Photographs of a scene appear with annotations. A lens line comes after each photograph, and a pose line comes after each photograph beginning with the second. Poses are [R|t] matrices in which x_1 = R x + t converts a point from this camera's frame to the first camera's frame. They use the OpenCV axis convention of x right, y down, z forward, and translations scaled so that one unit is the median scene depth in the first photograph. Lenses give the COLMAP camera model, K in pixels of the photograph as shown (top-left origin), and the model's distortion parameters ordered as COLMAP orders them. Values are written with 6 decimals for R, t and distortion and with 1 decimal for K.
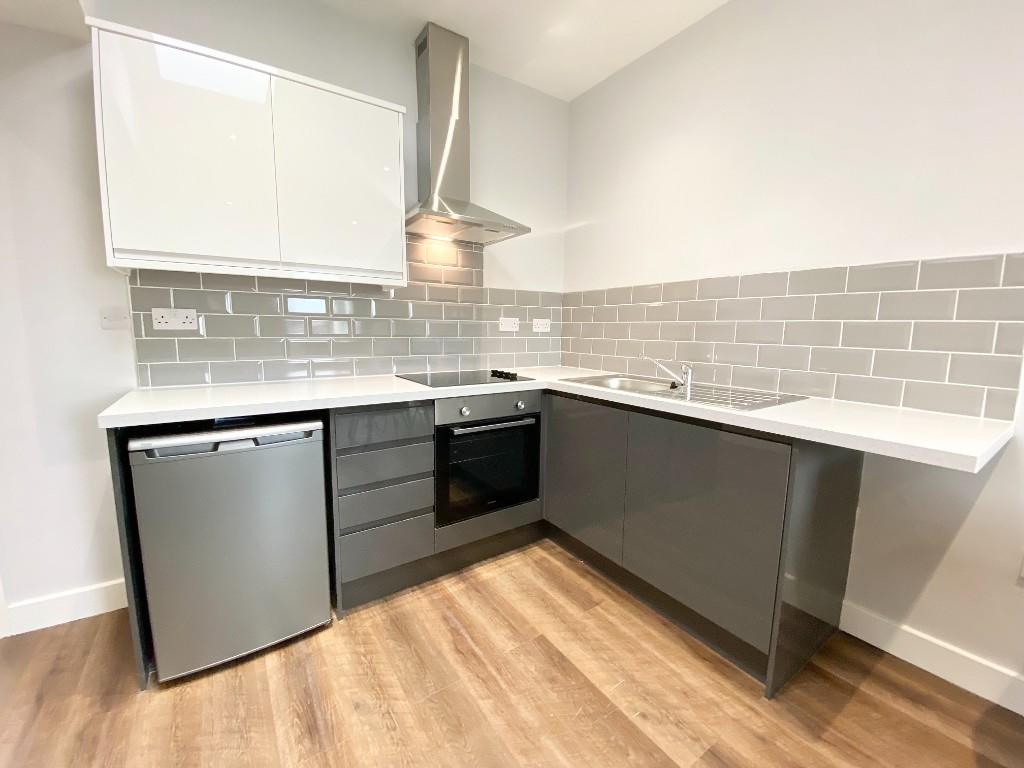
lens RADIAL K [[412.4, 0, 512.0], [0, 412.4, 384.0], [0, 0, 1]] dist [0.000486, -0.000071]
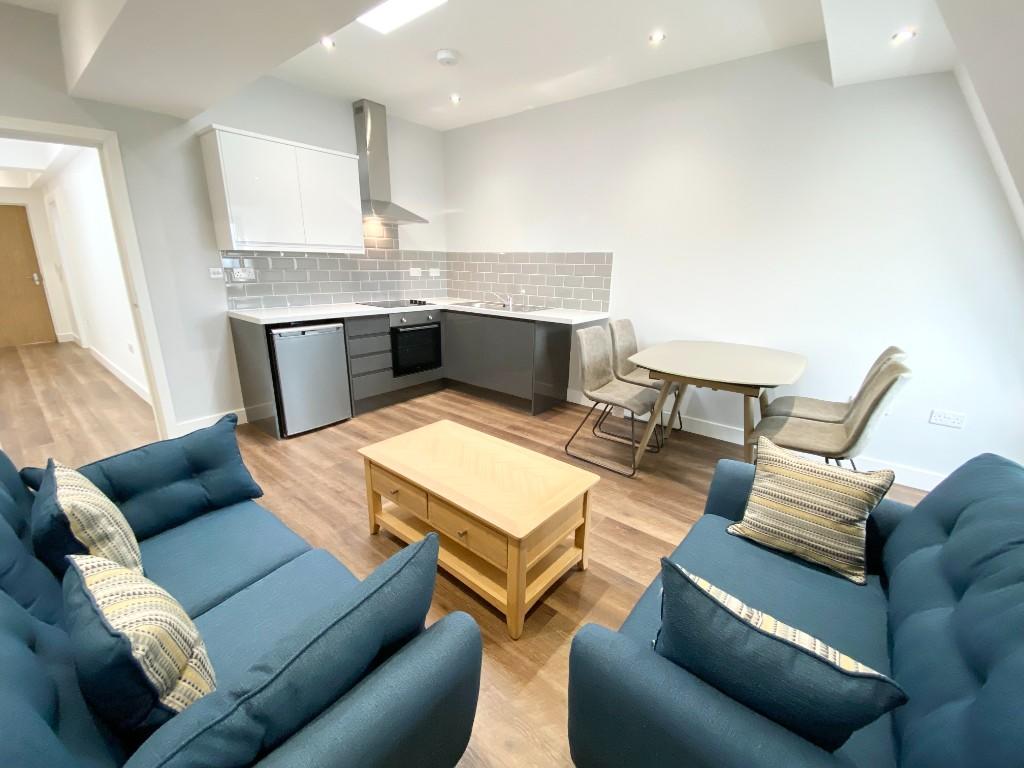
lens RADIAL K [[419.1, 0, 512.0], [0, 419.1, 384.0], [0, 0, 1]] dist [0.071690, -0.000023]
pose [[0.958116, -0.075431, 0.276269, -0.193257], [0.032284, 0.986988, 0.157518, 0.064566], [-0.284556, -0.142001, 0.948084, -1.114411]]
